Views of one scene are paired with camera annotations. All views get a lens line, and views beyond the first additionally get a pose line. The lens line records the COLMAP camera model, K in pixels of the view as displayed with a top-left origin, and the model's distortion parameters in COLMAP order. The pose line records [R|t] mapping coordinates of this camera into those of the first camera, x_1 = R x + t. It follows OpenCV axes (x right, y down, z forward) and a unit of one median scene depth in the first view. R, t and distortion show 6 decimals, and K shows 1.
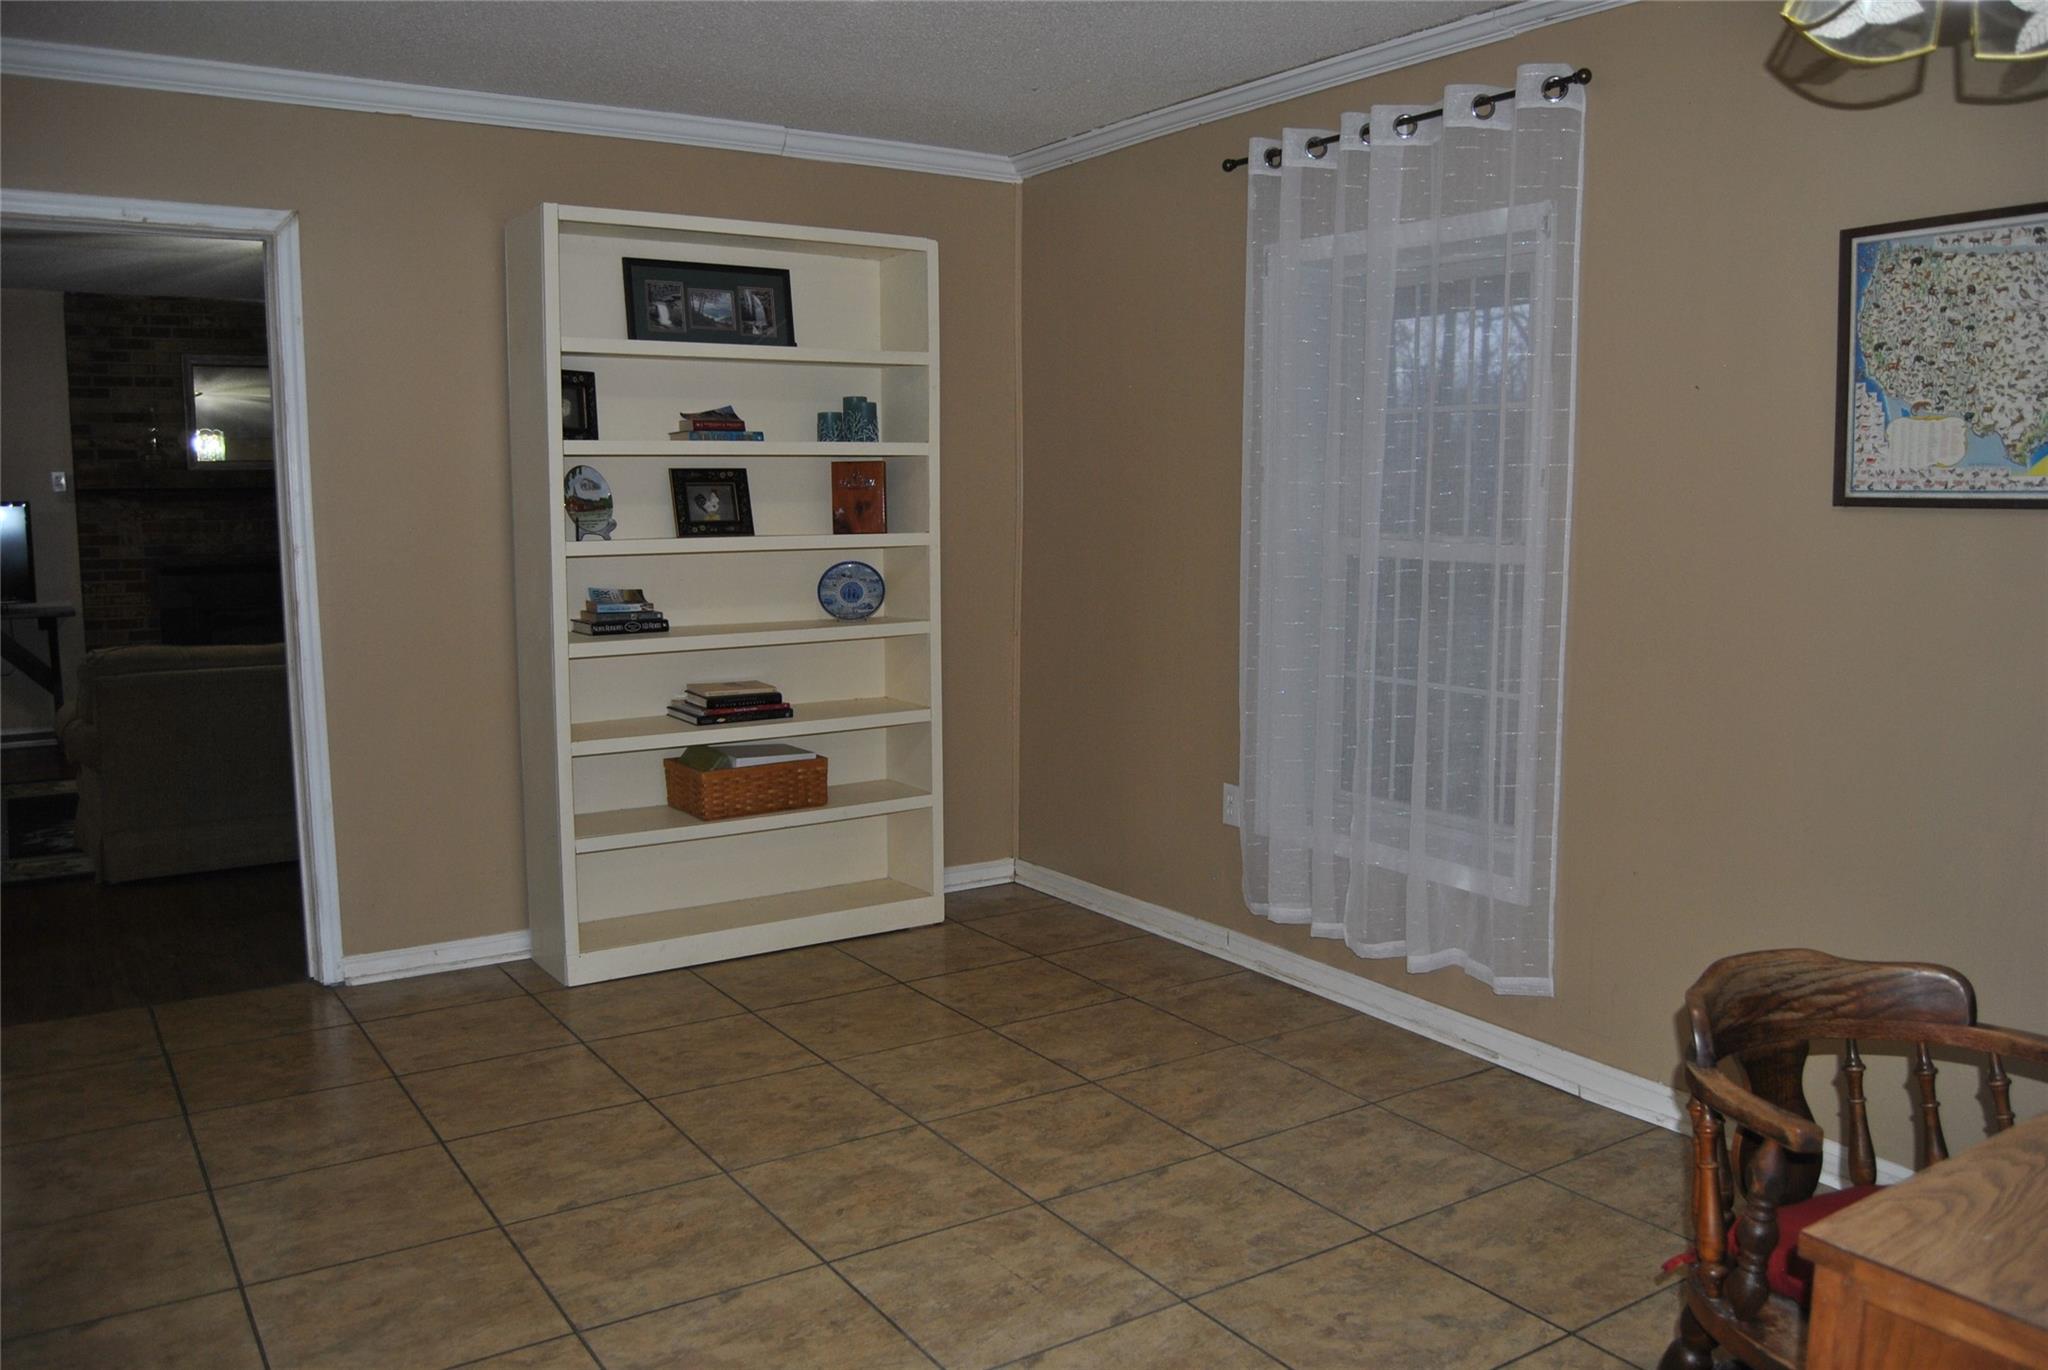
lens RADIAL K [[1600.8, 0, 1029.9], [0, 1600.8, 694.5], [0, 0, 1]] dist [-0.094153, 0.035687]
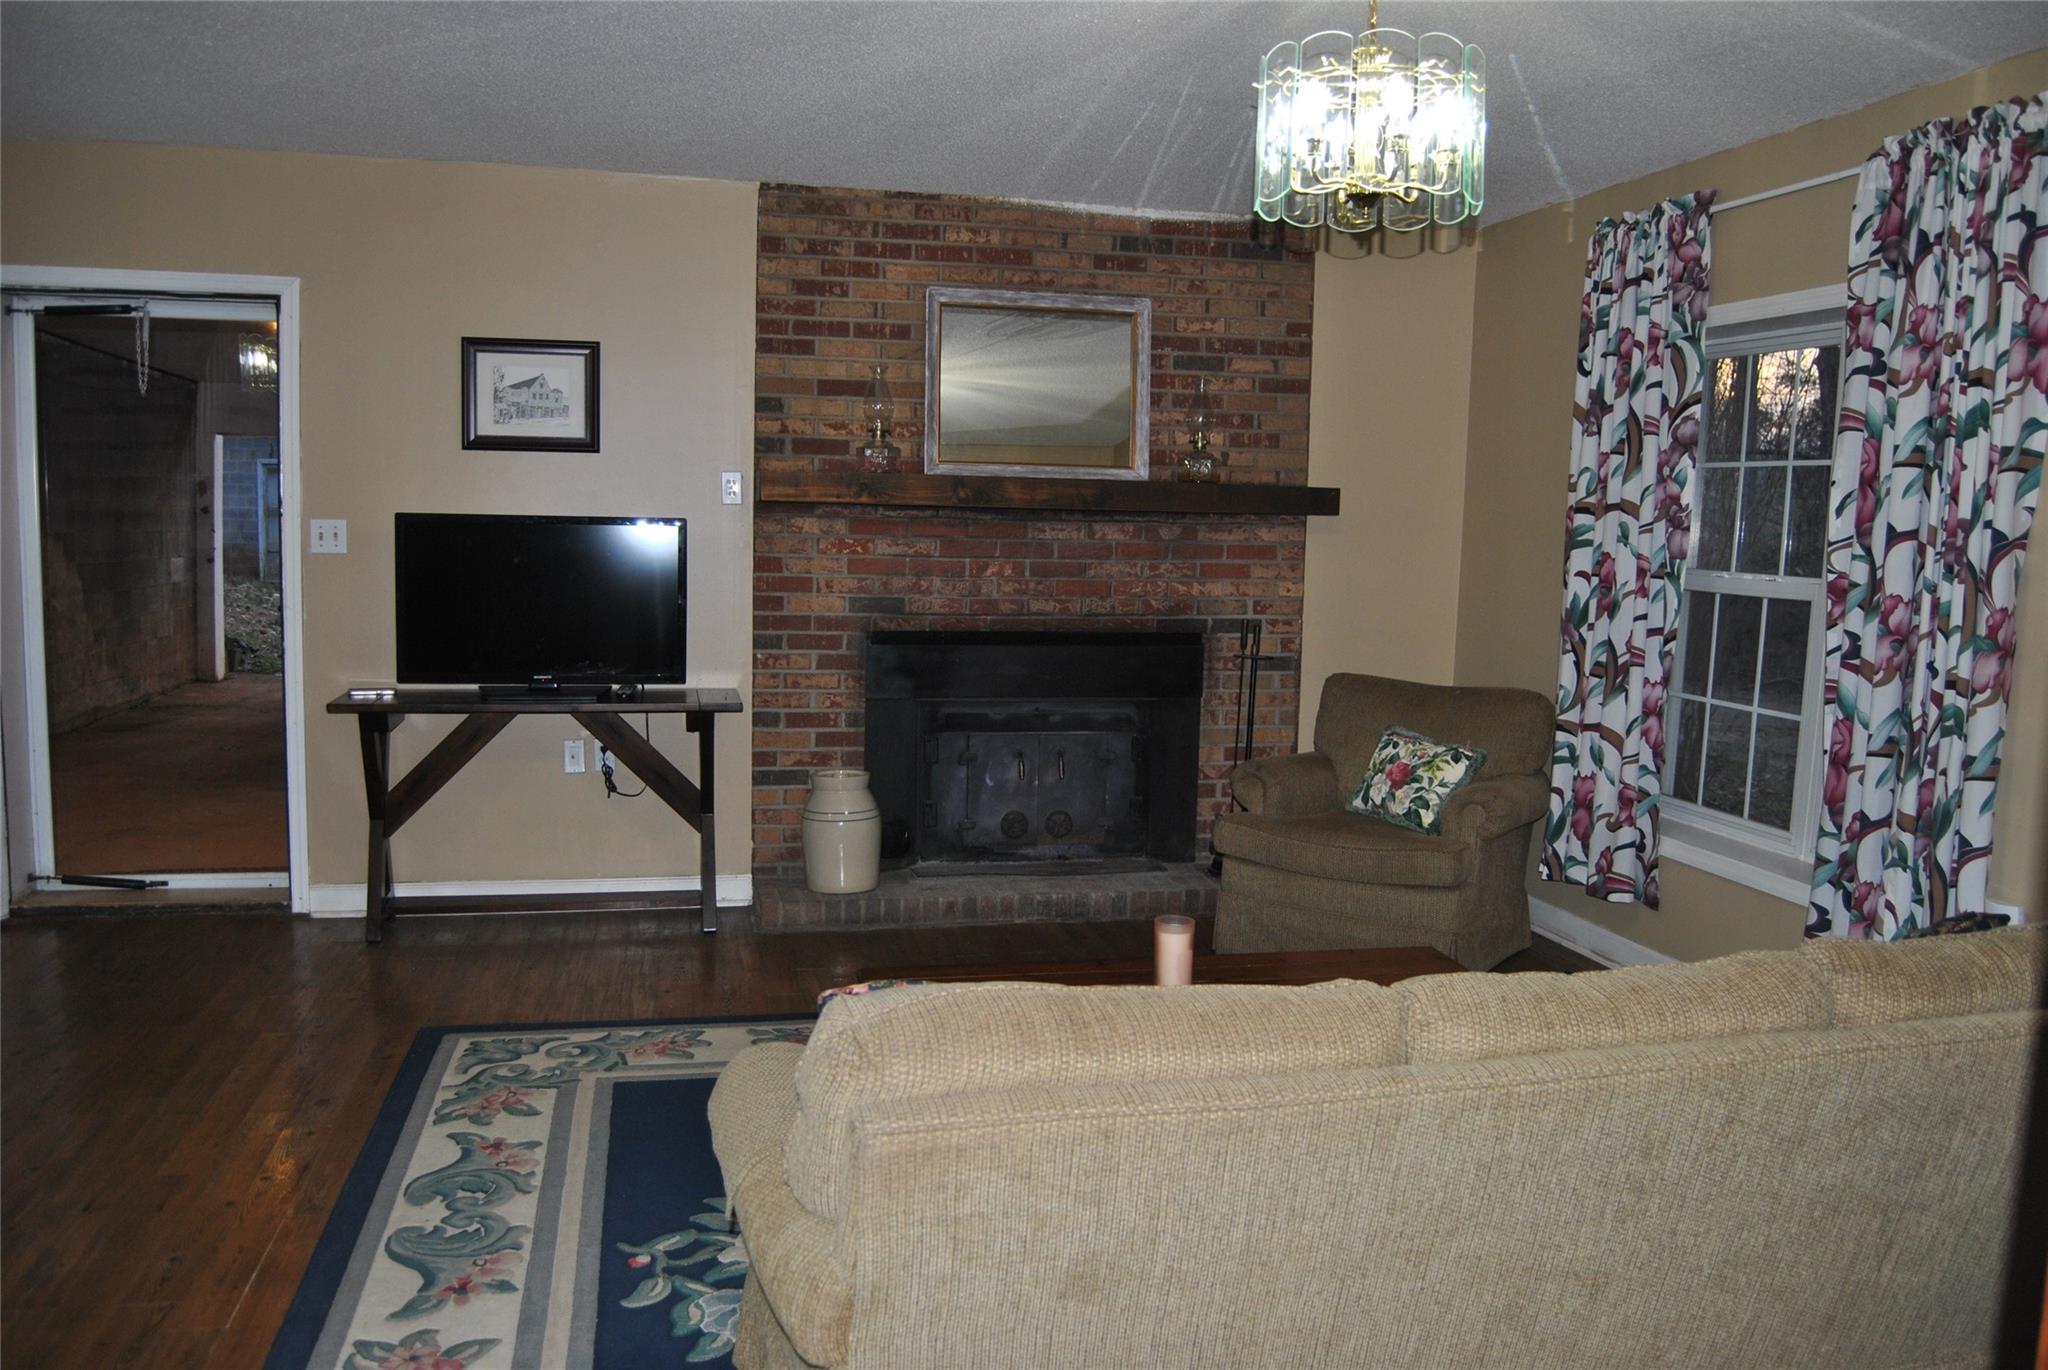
lens RADIAL K [[1600.8, 0, 1024.1], [0, 1600.8, 677.5], [0, 0, 1]] dist [-0.094153, 0.035687]
pose [[0.935585, 0.063540, -0.347337, -0.285656], [-0.071493, 0.997390, -0.010114, -0.062434], [0.345787, 0.034295, 0.937686, 0.436458]]
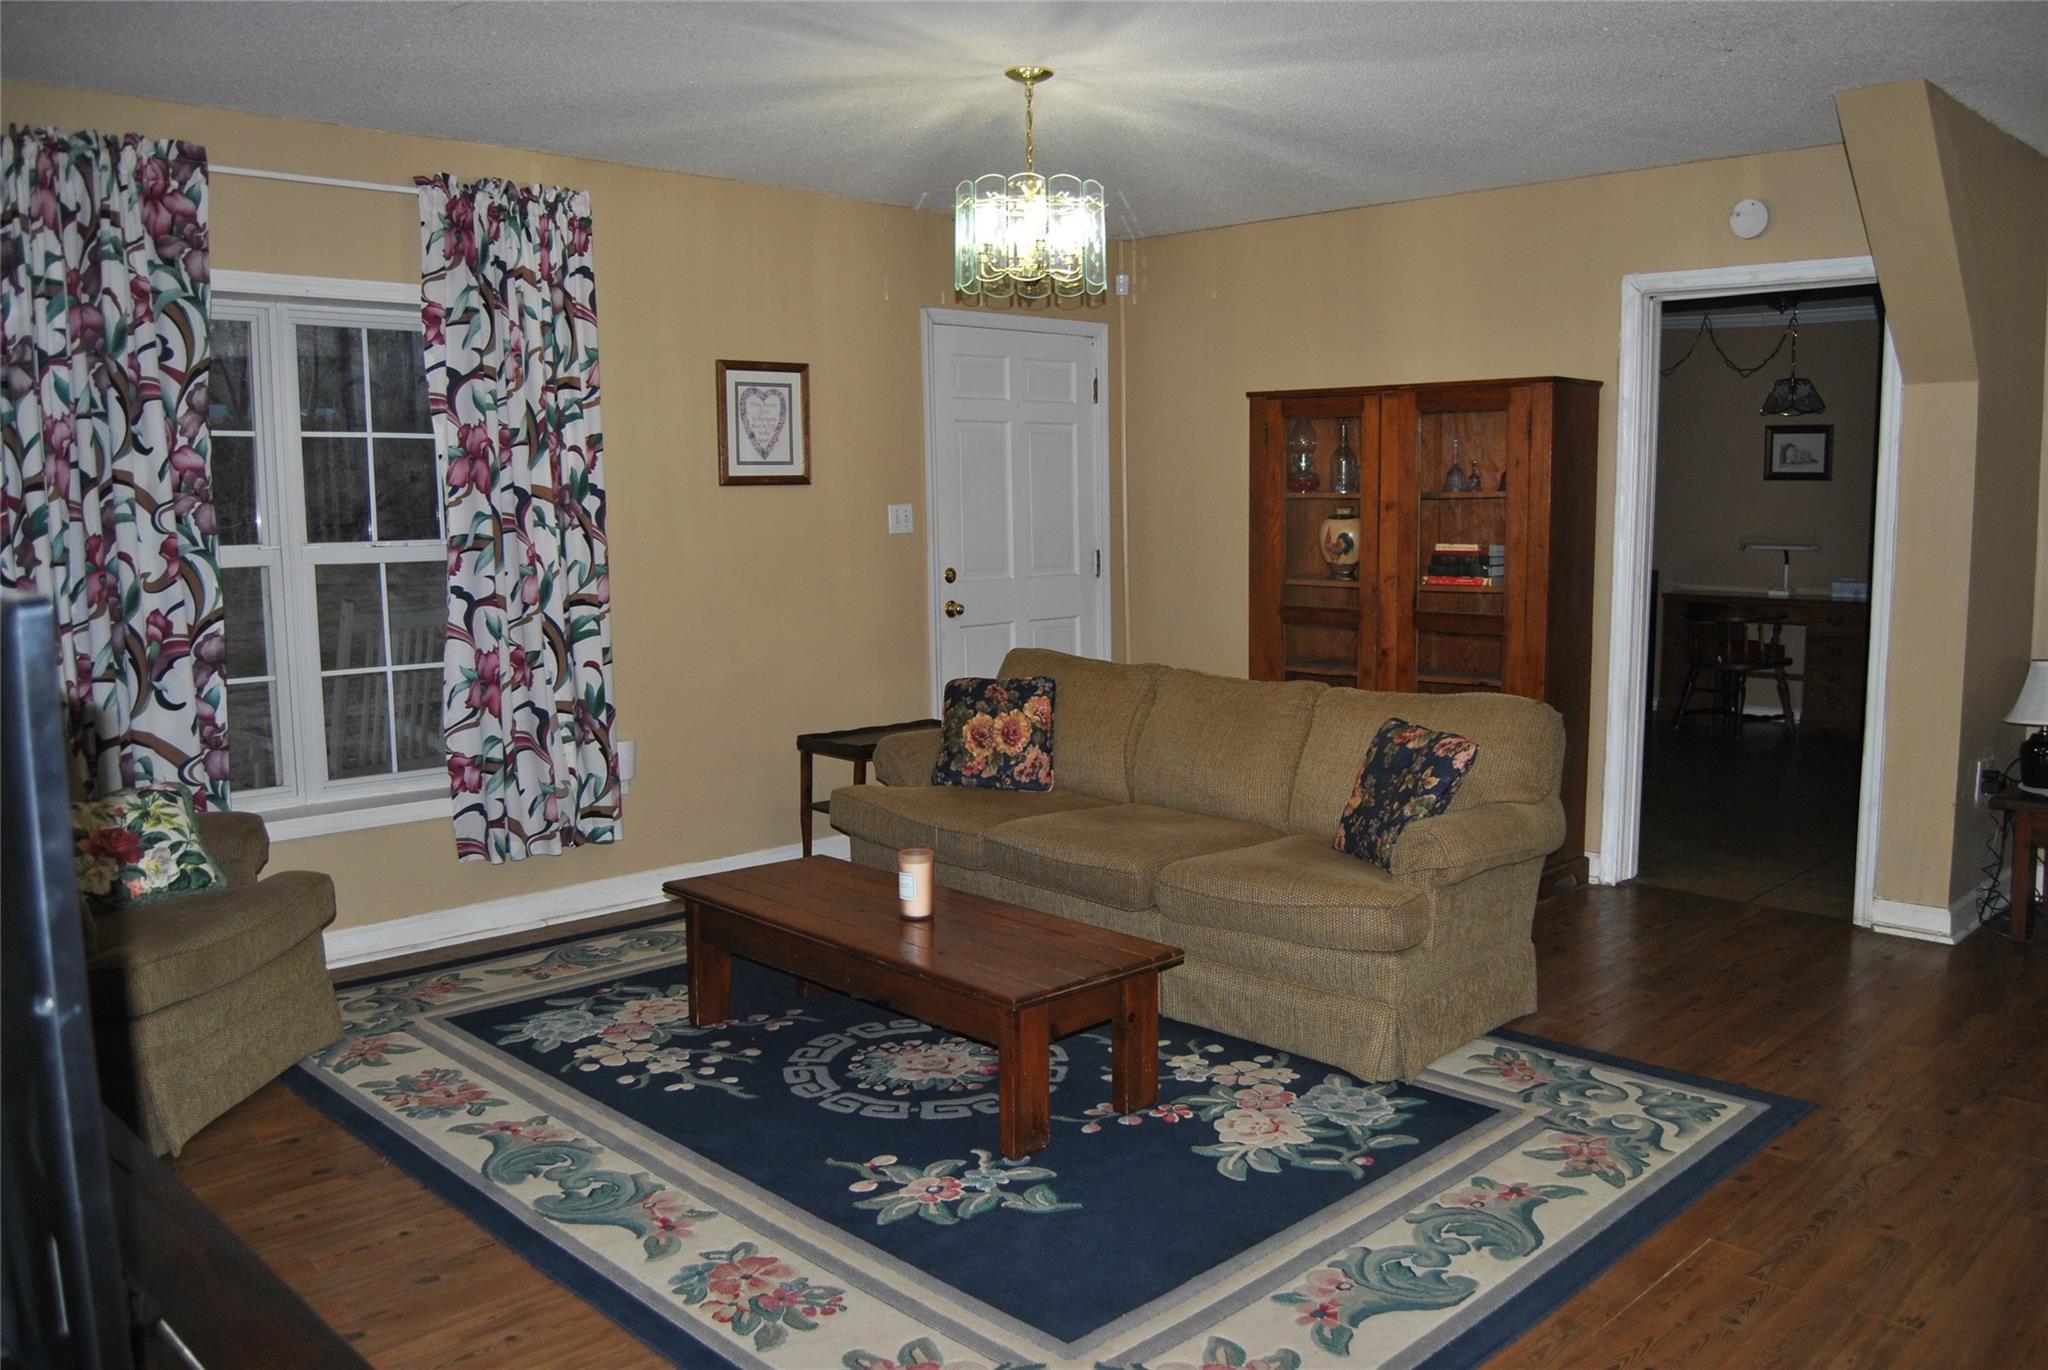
lens RADIAL K [[1600.8, 0, 1027.1], [0, 1600.8, 695.2], [0, 0, 1]] dist [-0.094153, 0.035687]
pose [[-0.183953, -0.121566, 0.975389, -0.827795], [0.124065, 0.981515, 0.145728, -0.115344], [-0.975074, 0.147819, -0.165471, 0.860798]]
